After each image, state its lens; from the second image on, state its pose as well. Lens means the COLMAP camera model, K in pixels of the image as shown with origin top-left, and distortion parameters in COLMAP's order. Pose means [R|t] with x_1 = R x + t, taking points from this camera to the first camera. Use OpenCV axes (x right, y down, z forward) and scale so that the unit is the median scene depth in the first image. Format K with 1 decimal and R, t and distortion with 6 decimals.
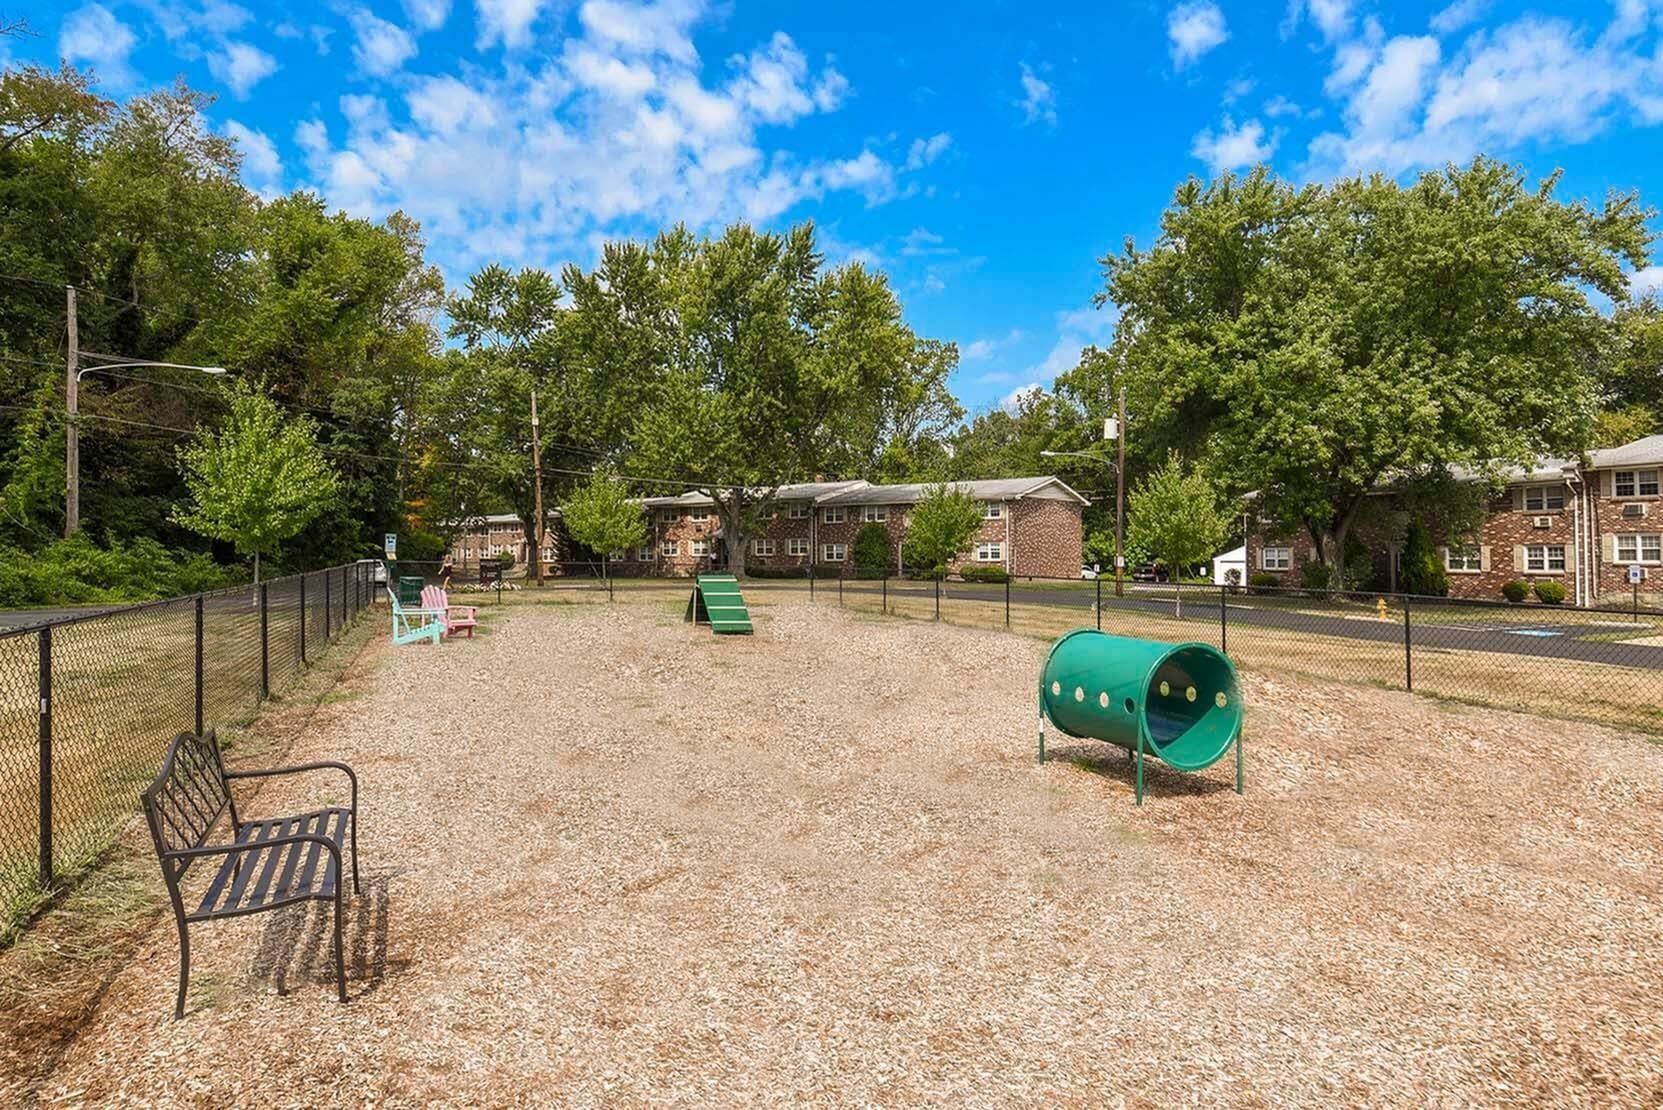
lens RADIAL K [[1329.1, 0, 831.5], [0, 1329.1, 555.0], [0, 0, 1]] dist [-0.004130, -0.001678]
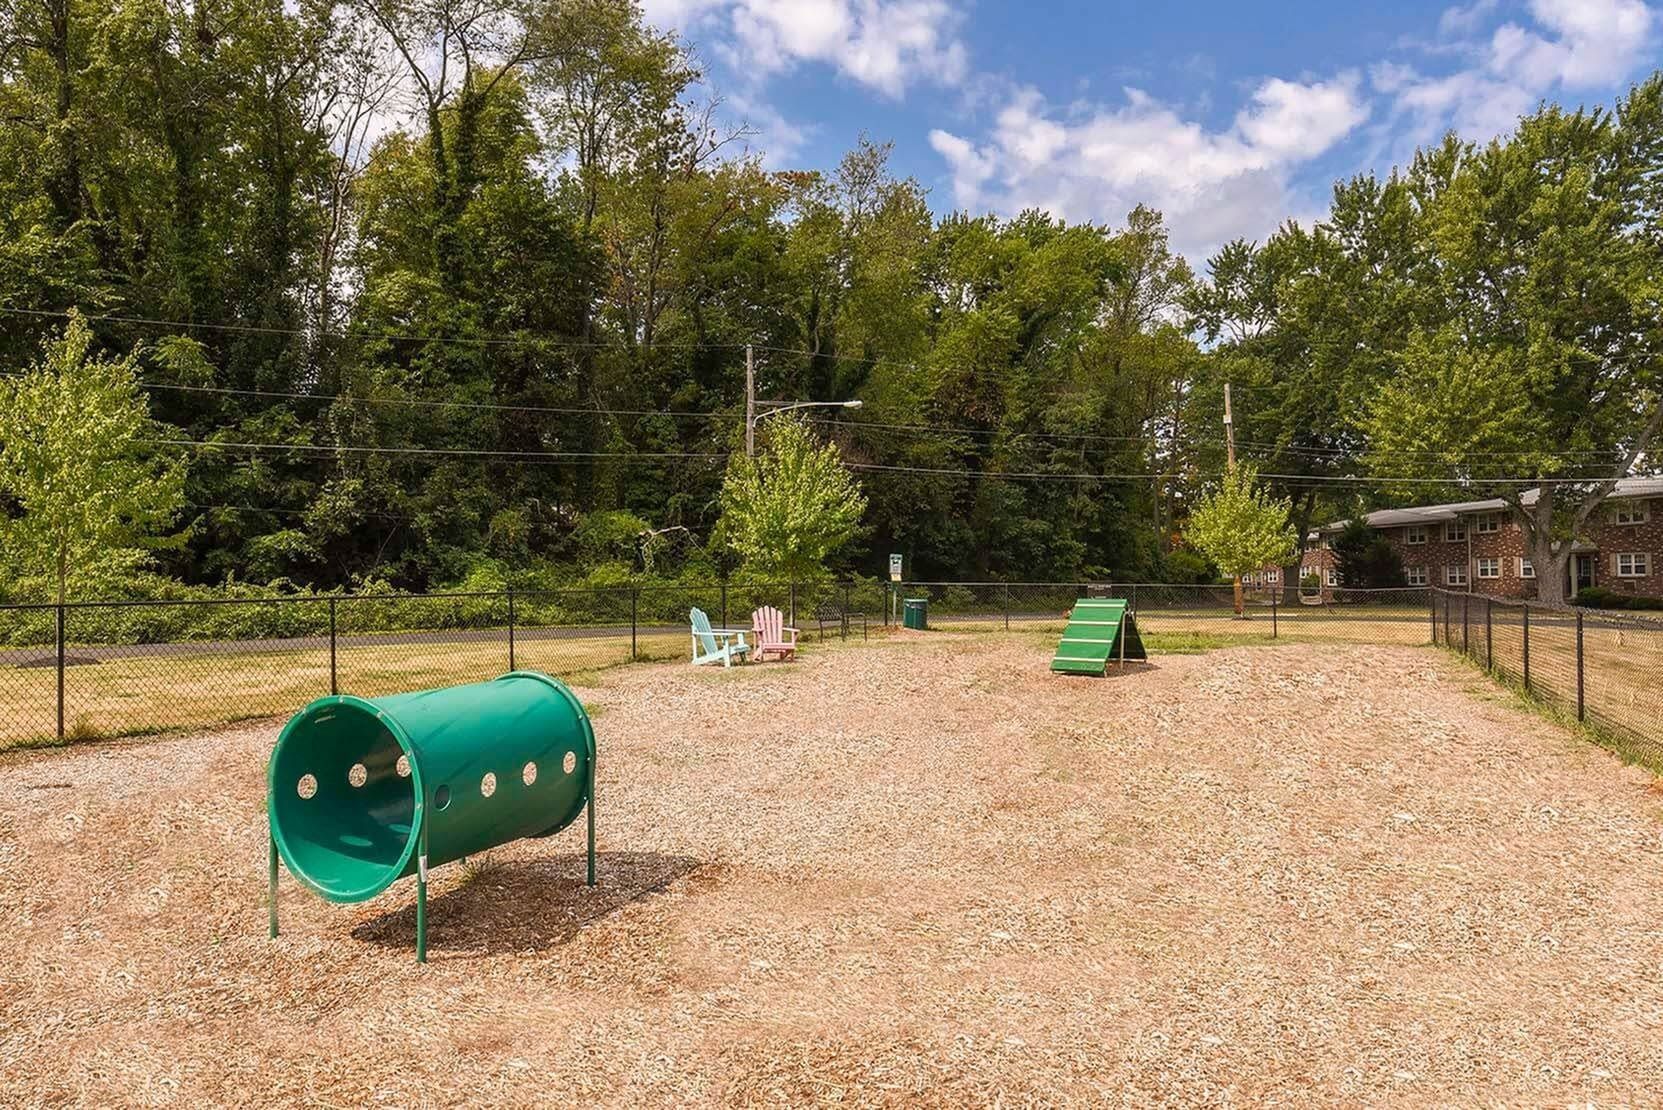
lens RADIAL K [[1329.1, 0, 831.5], [0, 1329.1, 555.0], [0, 0, 1]] dist [-0.004130, -0.001678]
pose [[0.581356, -0.018560, -0.813437, 0.291109], [0.006202, 0.999812, -0.018380, -0.000738], [0.813625, 0.005640, 0.581362, 0.289547]]
